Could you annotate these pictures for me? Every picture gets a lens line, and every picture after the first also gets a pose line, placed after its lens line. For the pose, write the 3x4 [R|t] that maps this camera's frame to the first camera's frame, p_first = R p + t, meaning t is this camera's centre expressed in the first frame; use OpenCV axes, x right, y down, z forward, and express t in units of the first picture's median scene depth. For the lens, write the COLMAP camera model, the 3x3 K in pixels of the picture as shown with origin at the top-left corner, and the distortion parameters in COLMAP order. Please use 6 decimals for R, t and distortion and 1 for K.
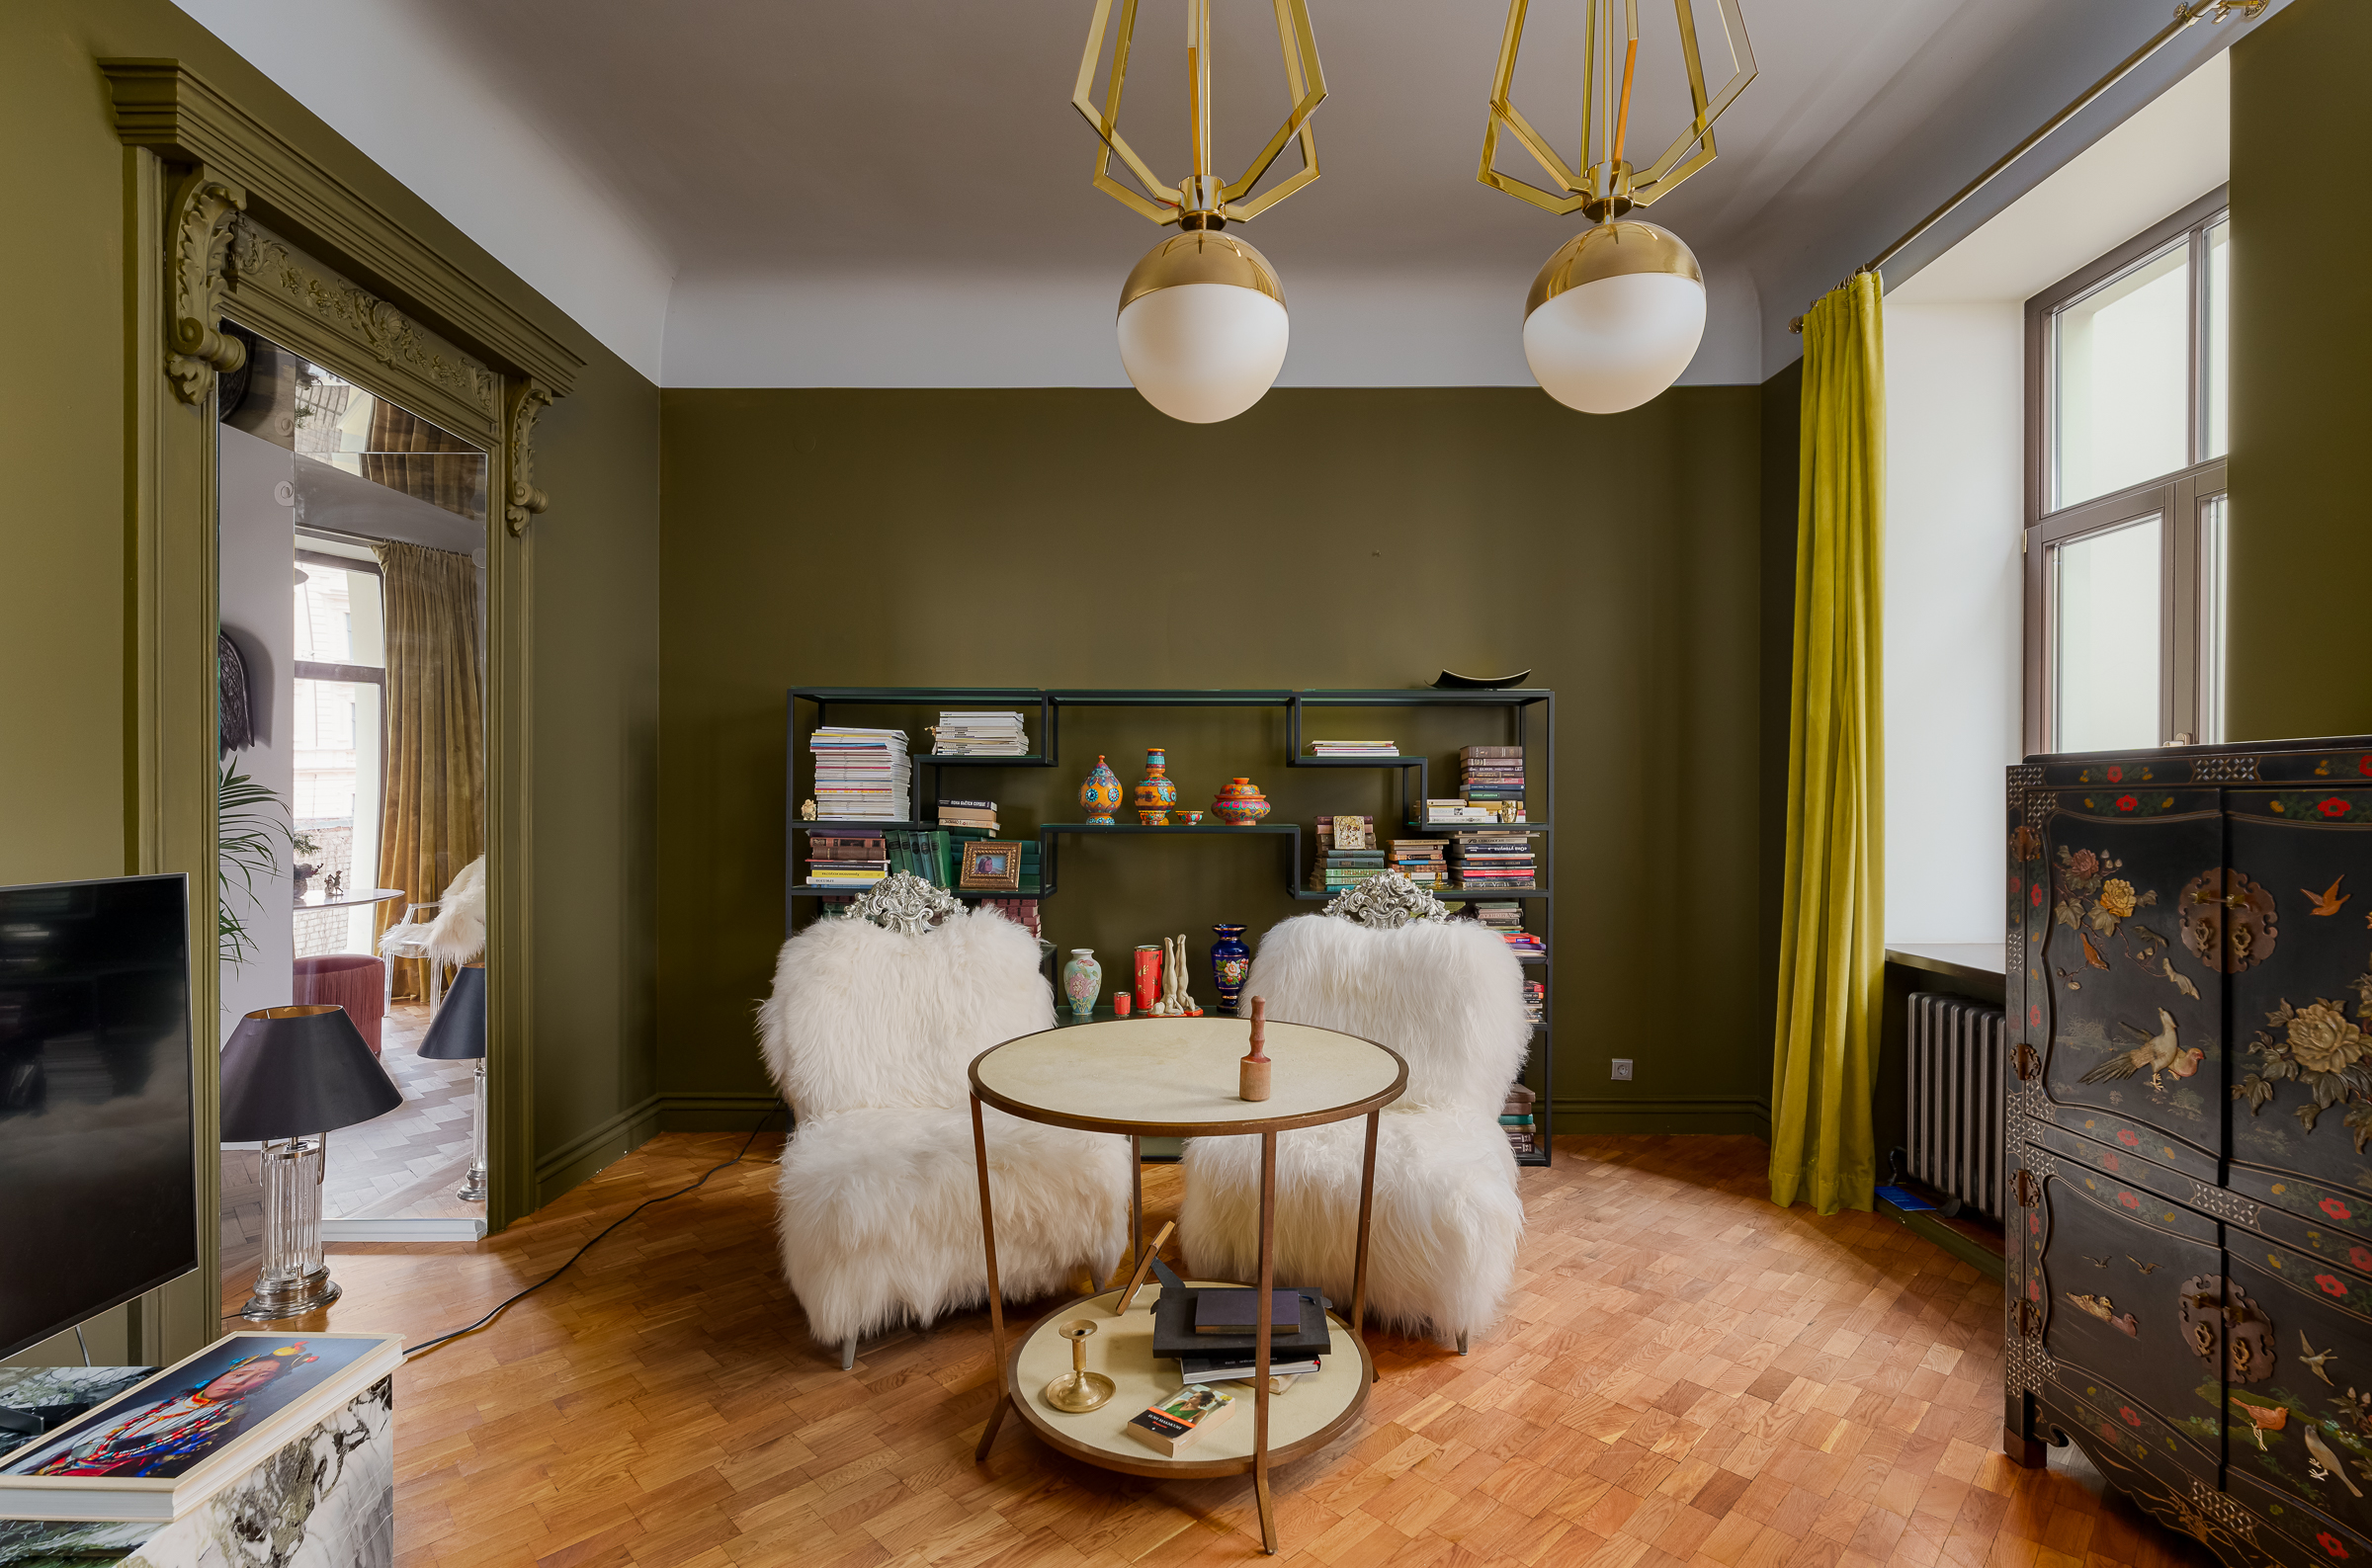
lens RADIAL K [[1079.5, 0, 1180.1], [0, 1079.5, 801.0], [0, 0, 1]] dist [0.001969, -0.001403]
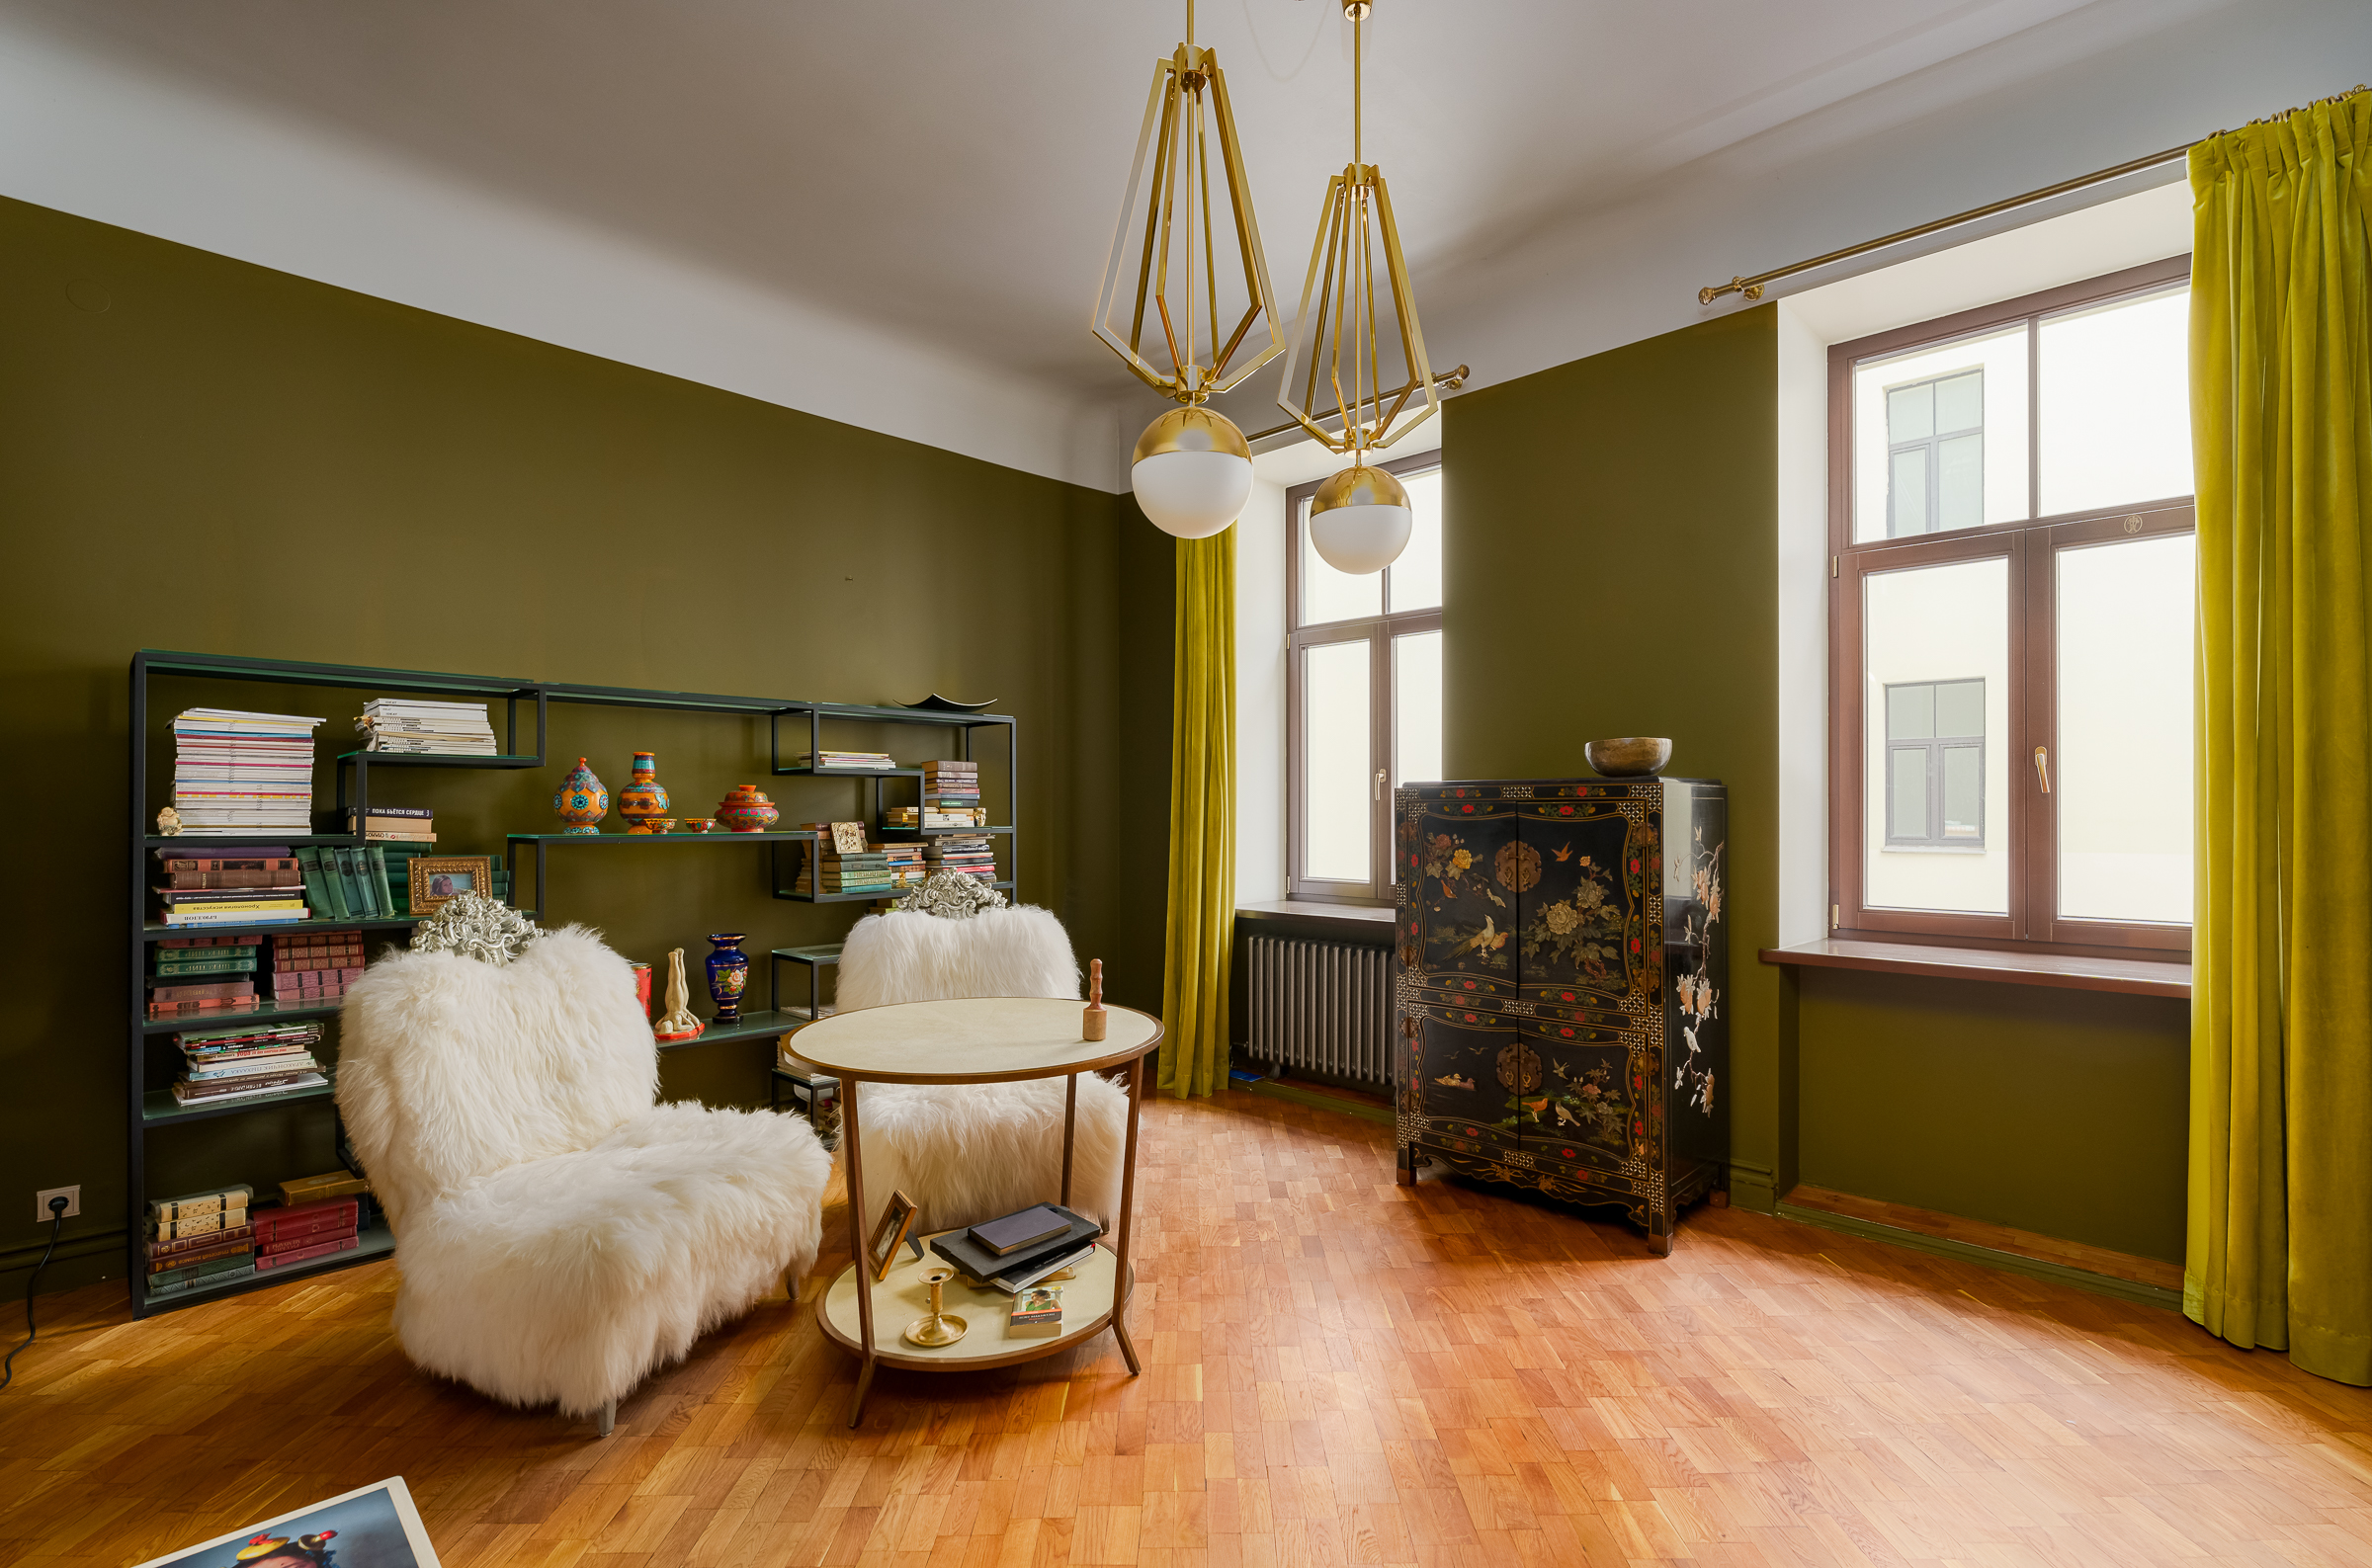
lens RADIAL K [[1079.5, 0, 1182.9], [0, 1079.5, 795.7], [0, 0, 1]] dist [0.001969, -0.001403]
pose [[0.704014, 0.007604, 0.710145, -0.468789], [0.000853, 0.999933, -0.011553, 0.000103], [-0.710185, 0.008739, 0.703960, 0.010865]]
